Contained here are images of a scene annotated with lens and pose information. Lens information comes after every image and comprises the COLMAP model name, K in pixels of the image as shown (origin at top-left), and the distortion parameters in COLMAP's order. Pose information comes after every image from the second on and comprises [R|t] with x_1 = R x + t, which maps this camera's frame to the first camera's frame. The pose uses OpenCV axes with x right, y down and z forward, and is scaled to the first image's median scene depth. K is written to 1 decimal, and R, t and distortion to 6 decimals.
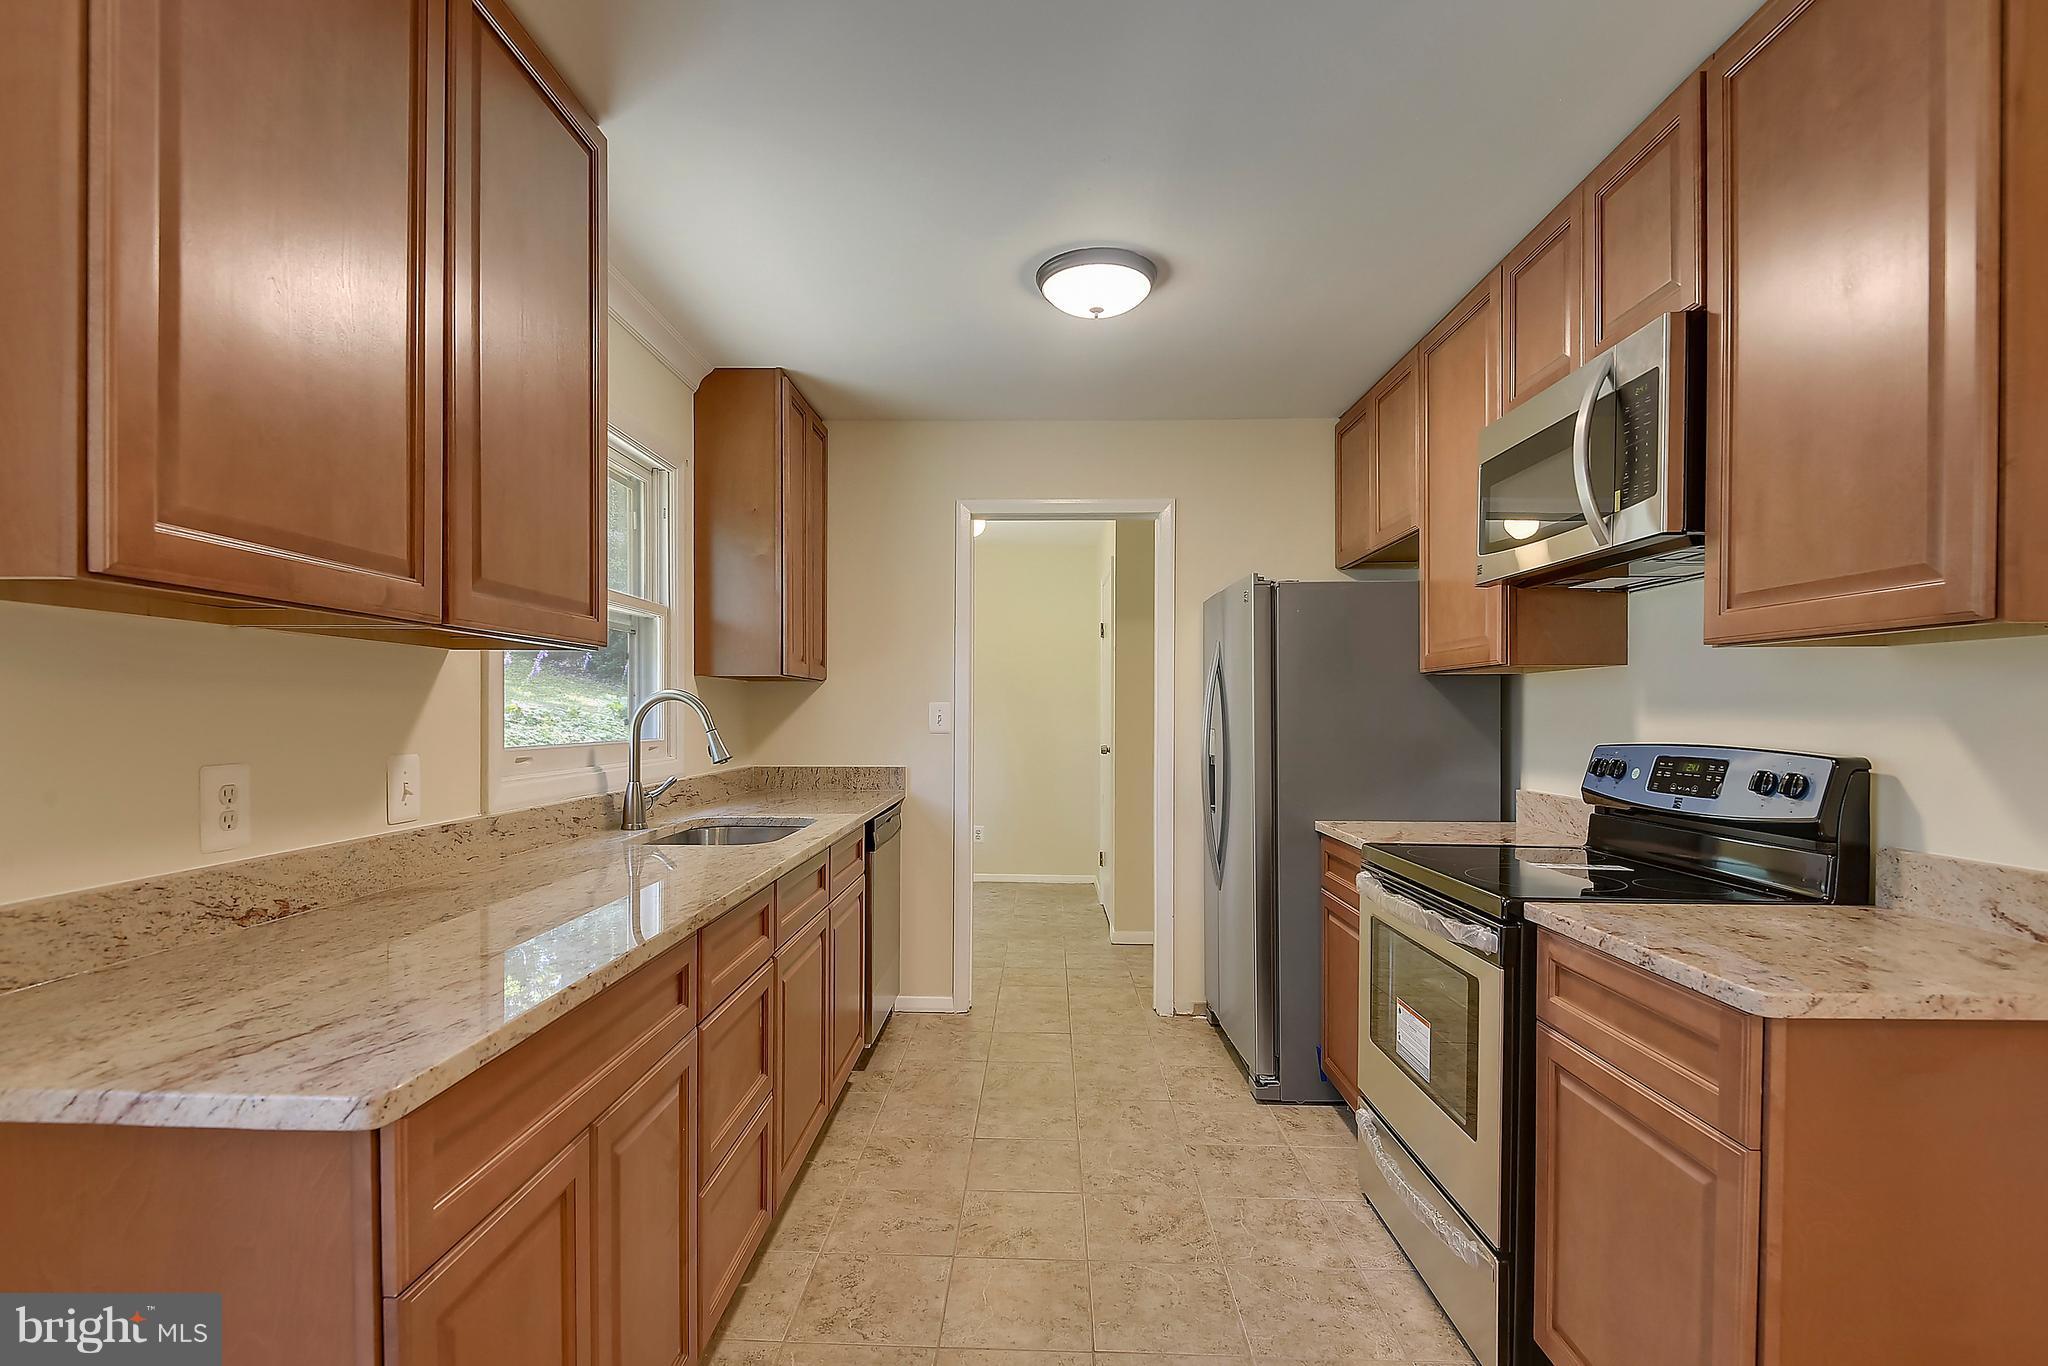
lens RADIAL K [[948.1, 0, 1002.7], [0, 948.1, 734.3], [0, 0, 1]] dist [0.003397, -0.006190]
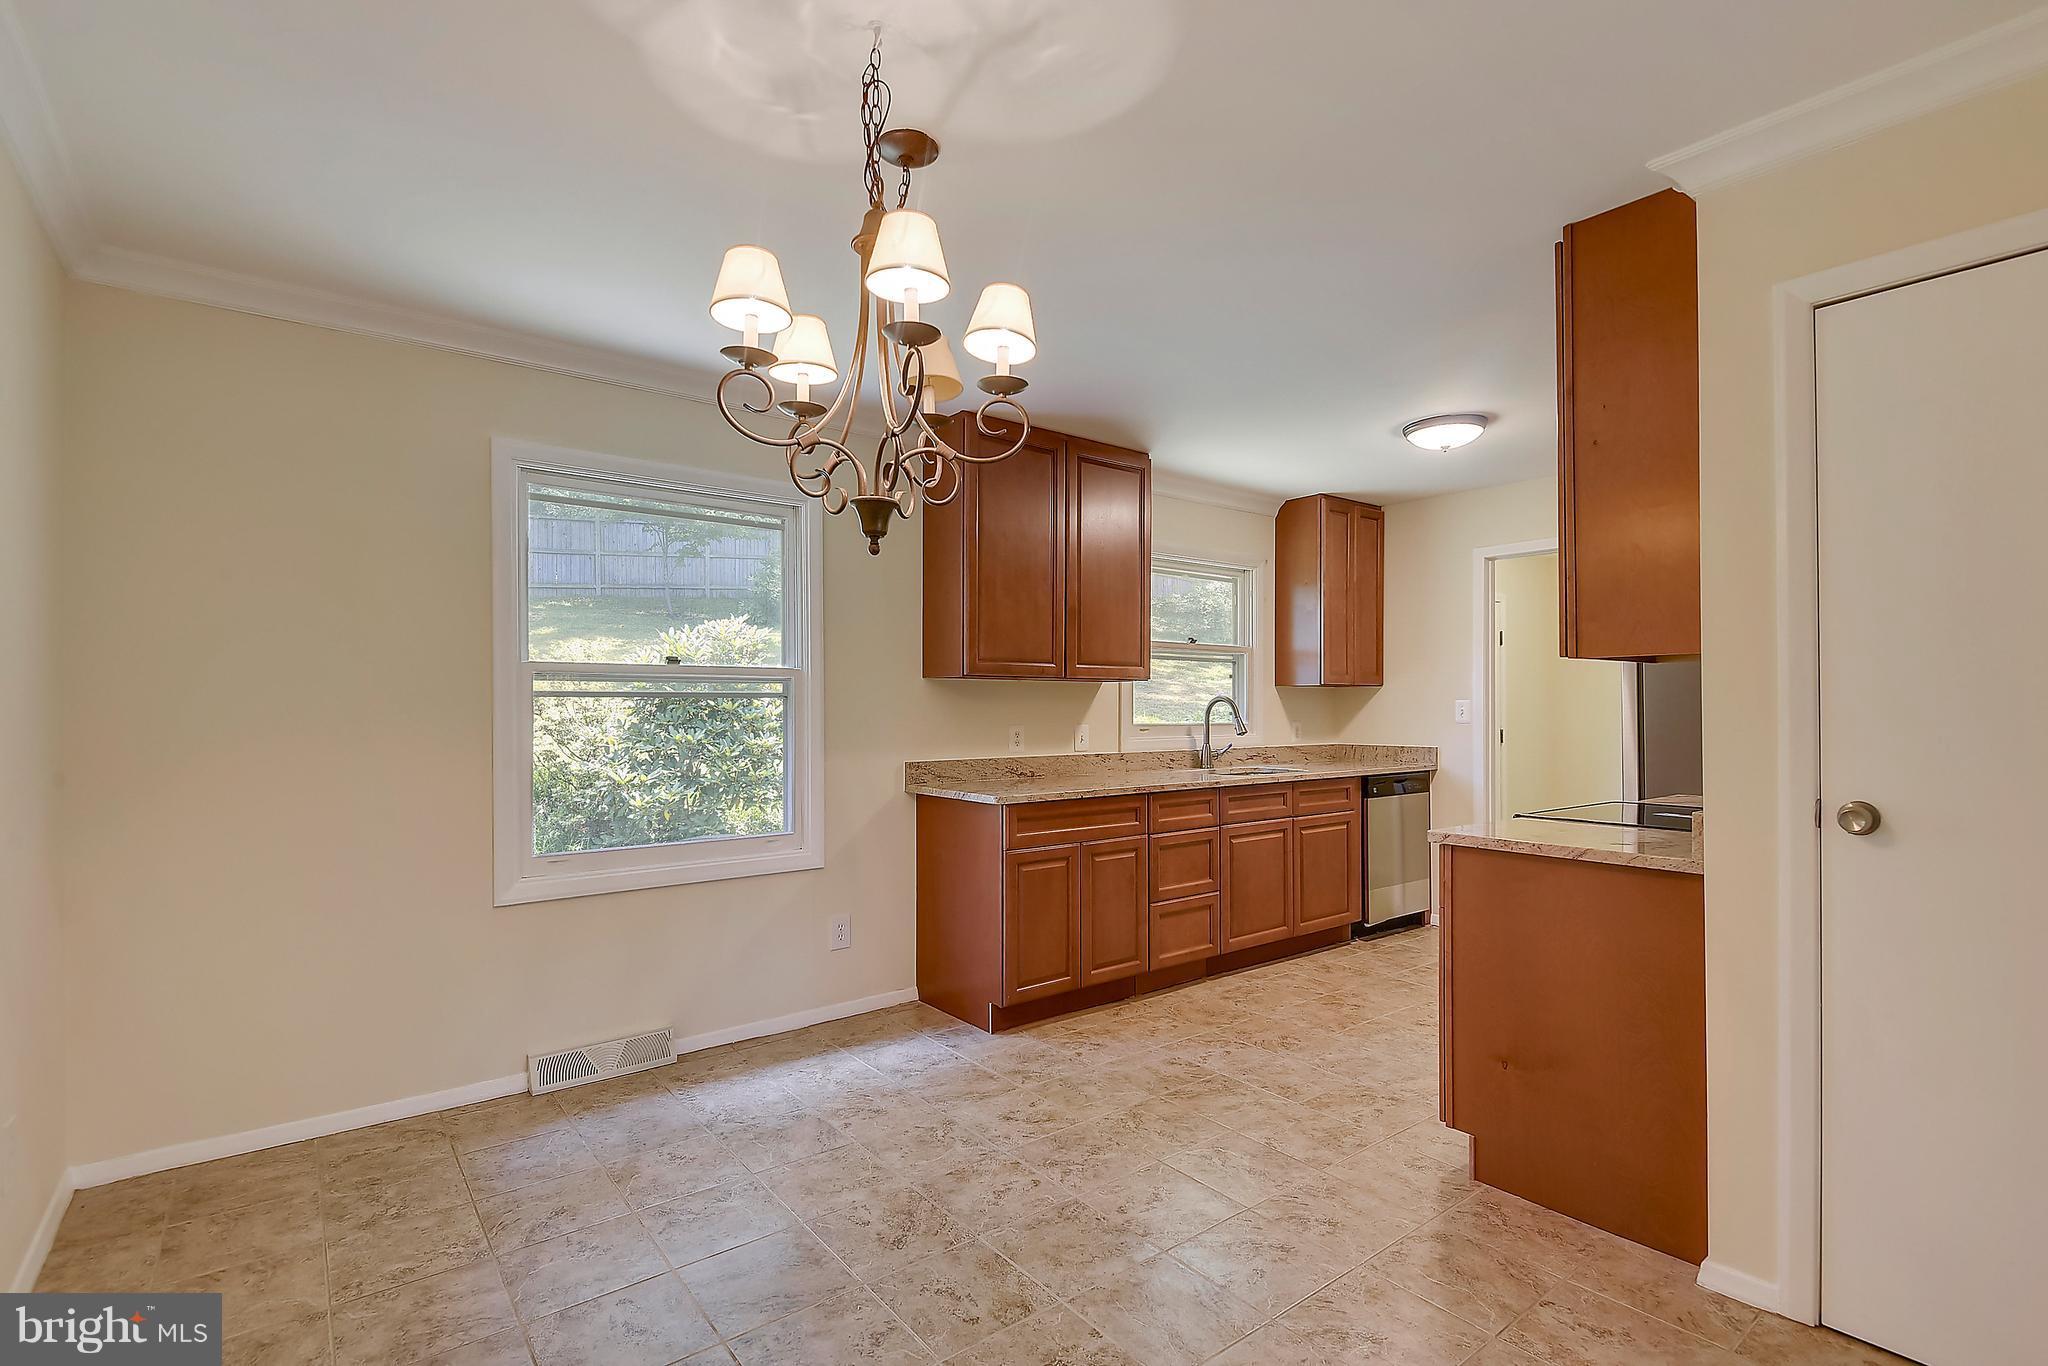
lens RADIAL K [[948.1, 0, 1023.4], [0, 948.1, 701.1], [0, 0, 1]] dist [0.003397, -0.006190]
pose [[0.654637, -0.008988, -0.755890, 1.066205], [-0.015181, 0.999571, -0.025033, 0.021935], [0.755791, 0.027862, 0.654220, -0.702495]]
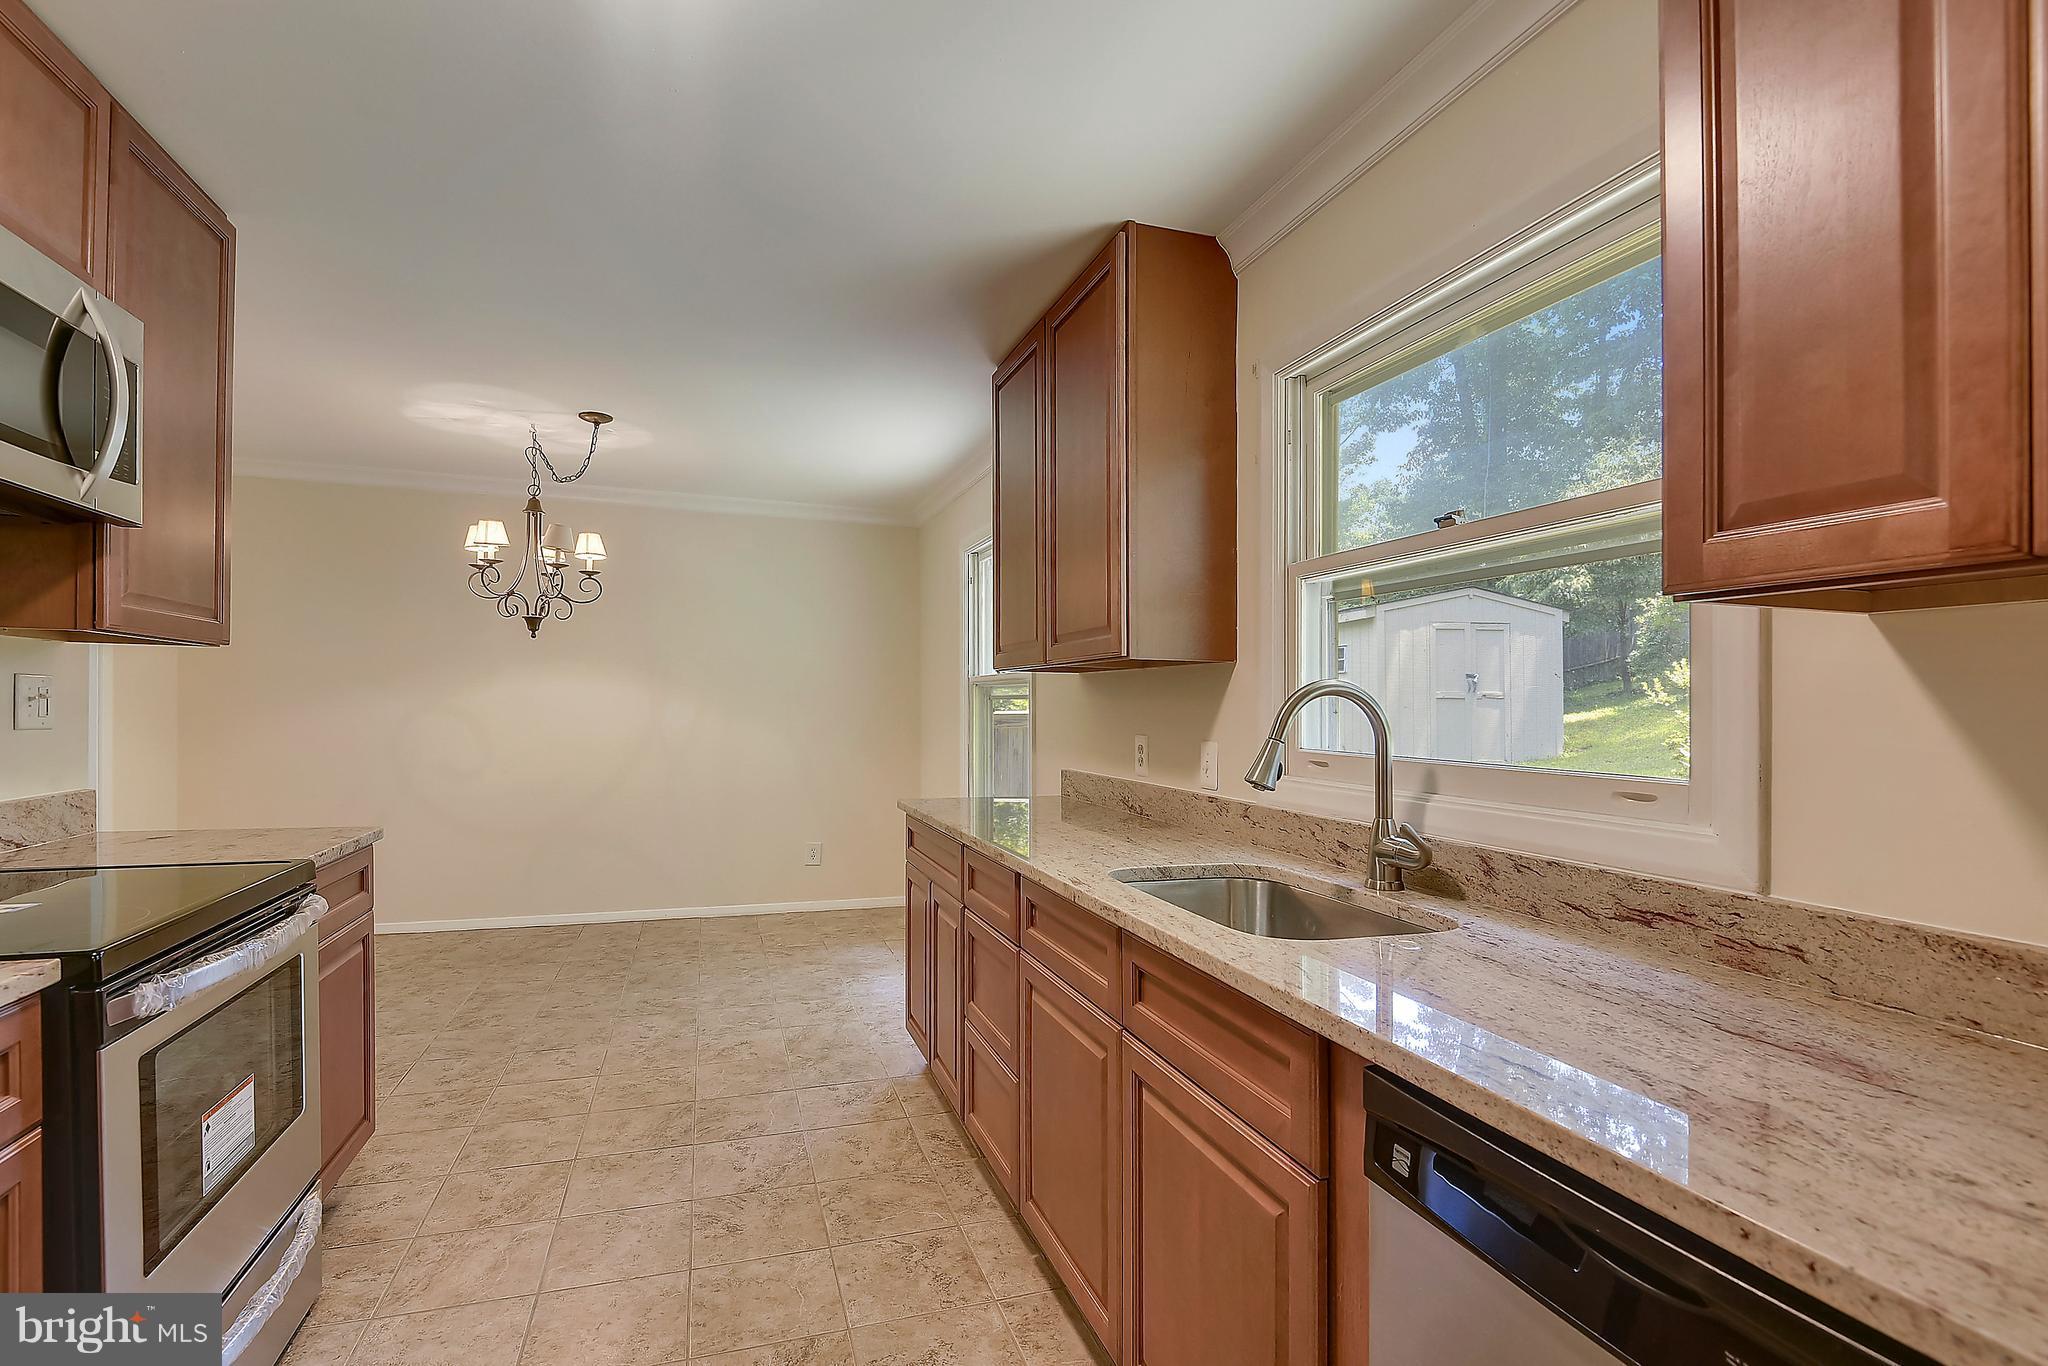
lens RADIAL K [[948.1, 0, 1010.8], [0, 948.1, 712.2], [0, 0, 1]] dist [0.003397, -0.006190]
pose [[-0.934750, -0.014313, -0.355018, 0.136430], [-0.026283, 0.999236, 0.028916, -0.049220], [0.354333, 0.036360, -0.934412, 1.984094]]
